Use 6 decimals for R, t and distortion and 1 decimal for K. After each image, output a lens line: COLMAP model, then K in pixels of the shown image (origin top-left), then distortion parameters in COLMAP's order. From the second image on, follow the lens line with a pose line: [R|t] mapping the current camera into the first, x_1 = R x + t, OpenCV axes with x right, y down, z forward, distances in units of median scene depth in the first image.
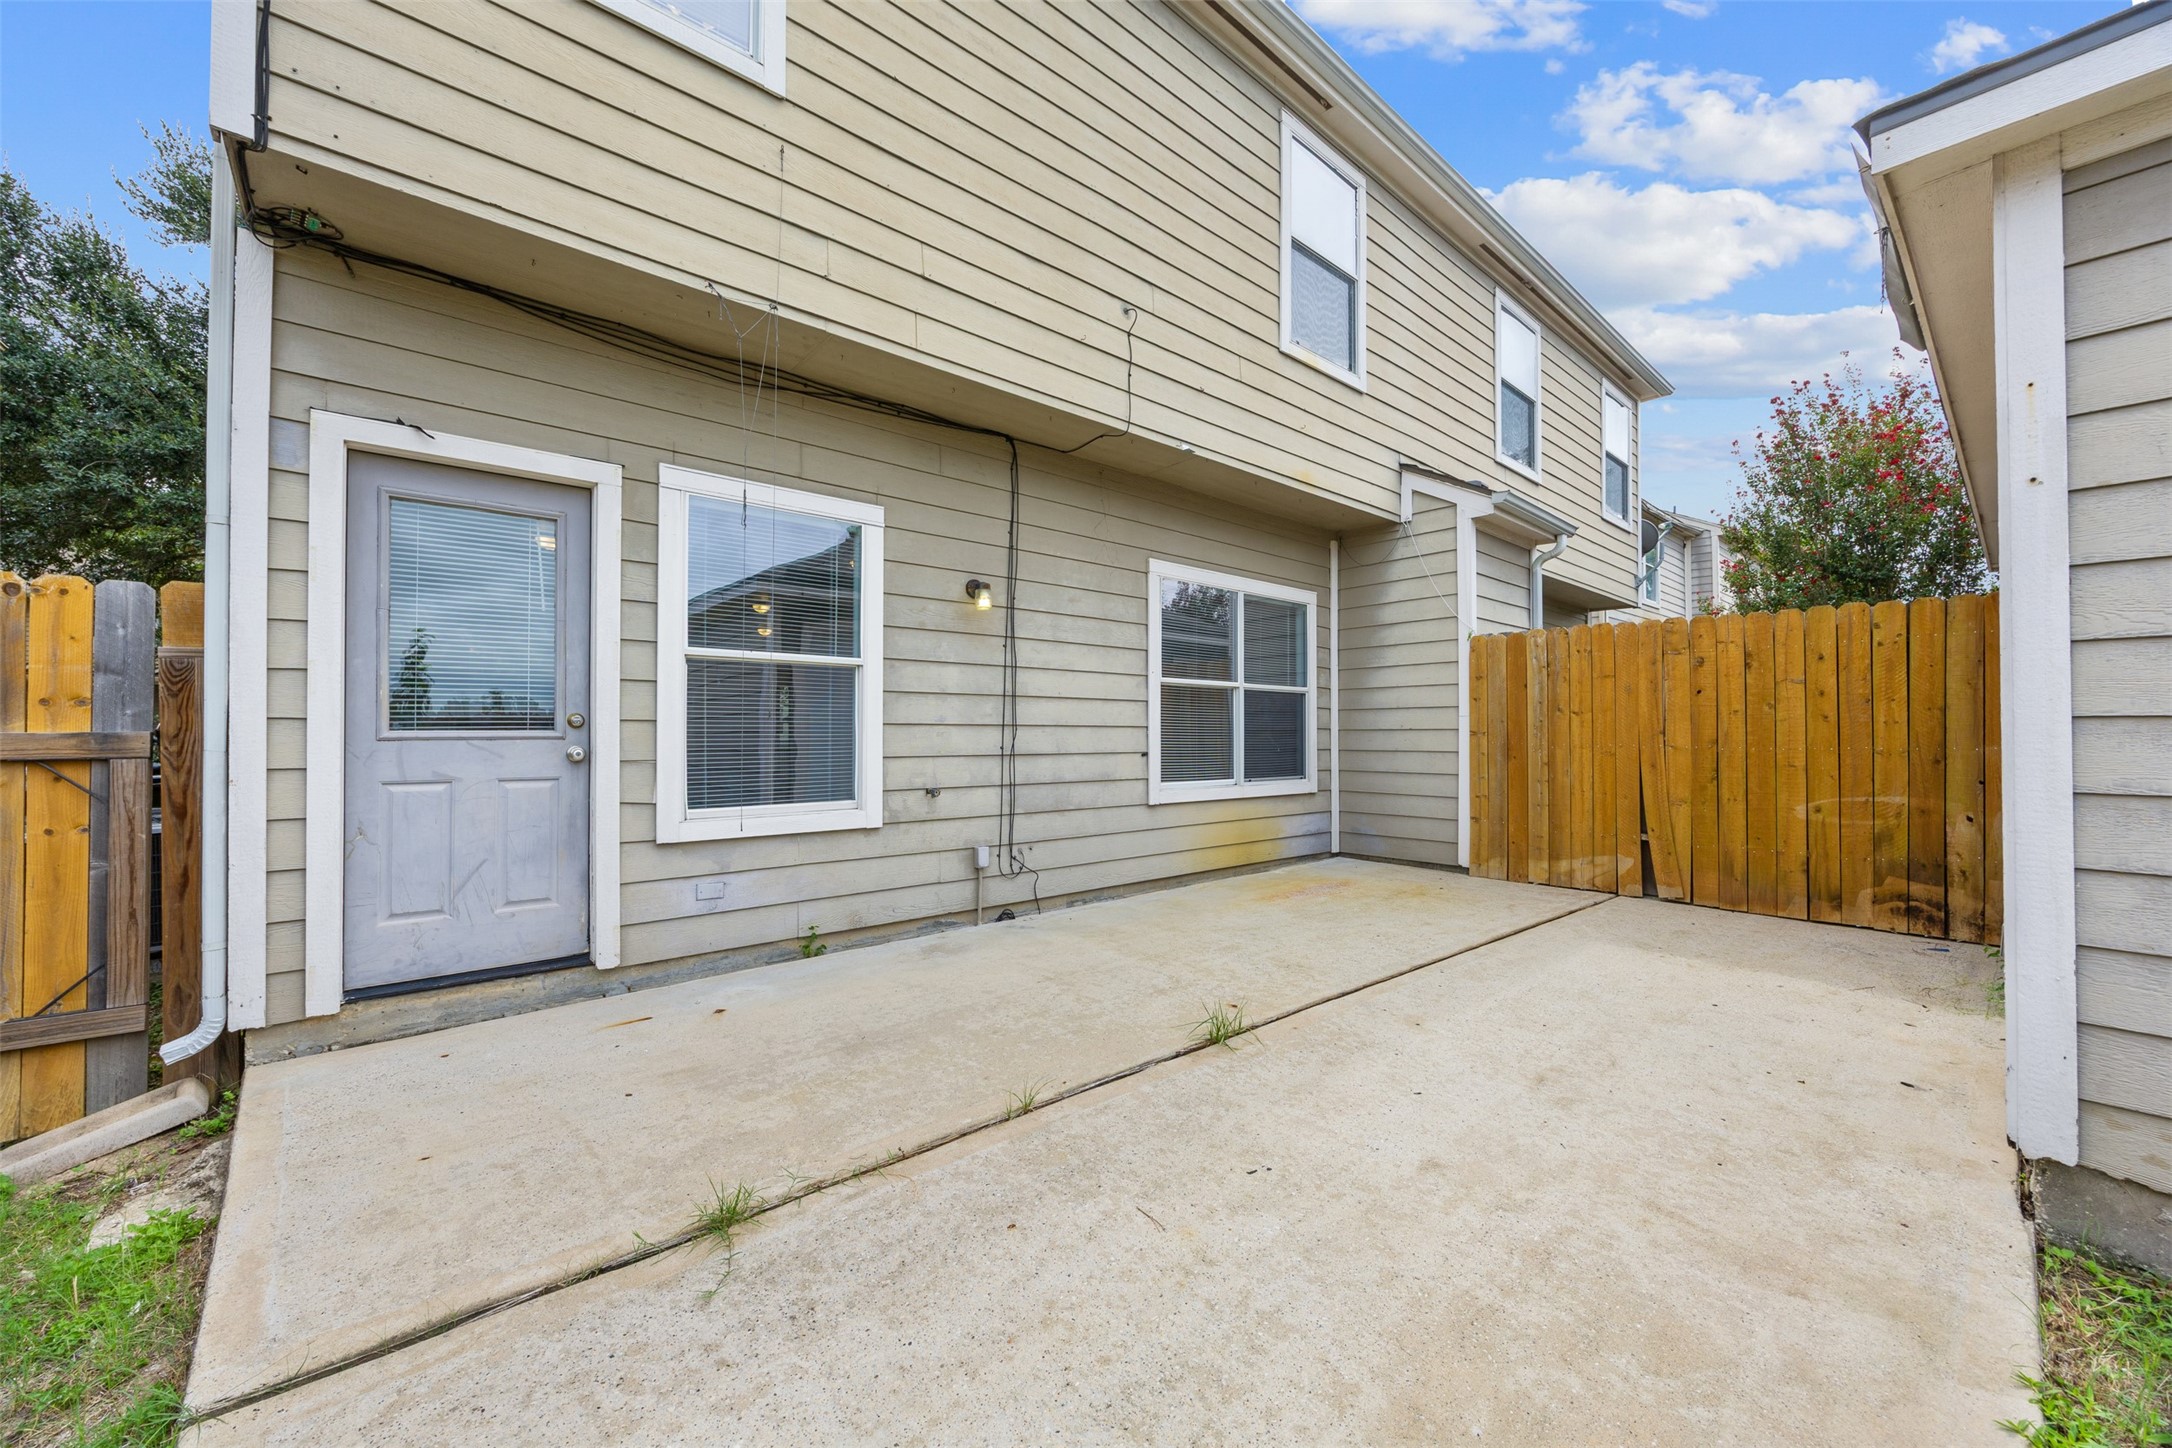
lens RADIAL K [[821.3, 0, 1086.0], [0, 821.3, 724.0], [0, 0, 1]] dist [-0.002784, -0.000105]
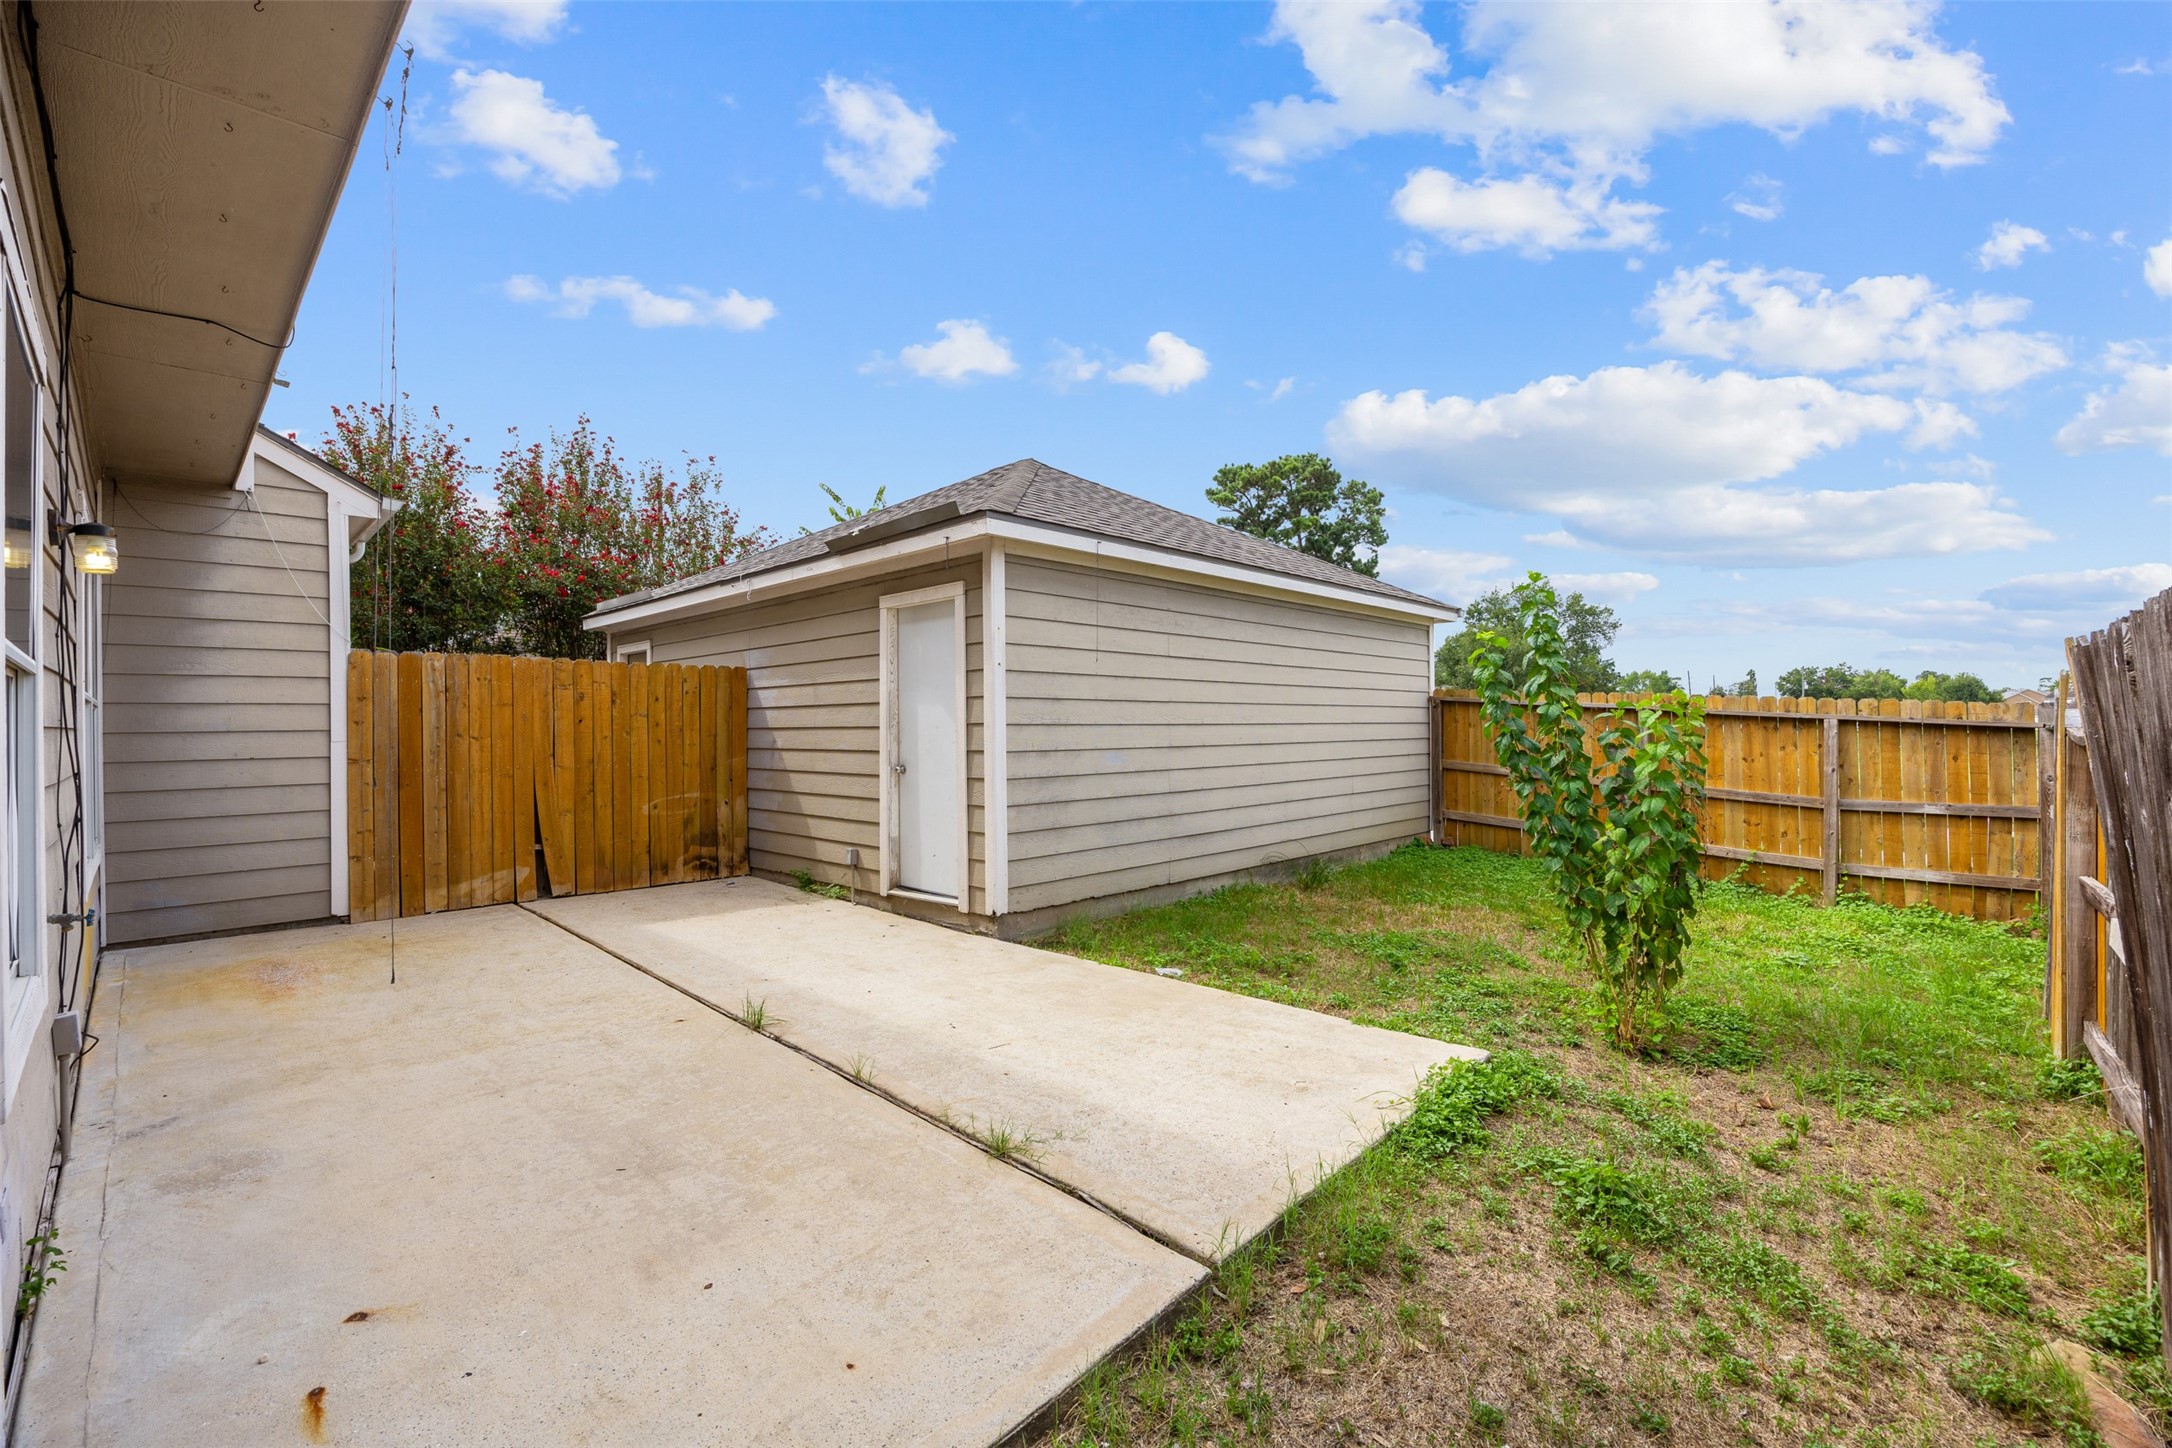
lens RADIAL K [[984.2, 0, 1086.0], [0, 984.2, 724.0], [0, 0, 1]] dist [-0.003049, -0.000353]
pose [[-0.095644, -0.002655, 0.995412, -0.810939], [-0.003542, 0.999991, 0.002327, -0.042028], [-0.995409, -0.003303, -0.095652, 0.396904]]
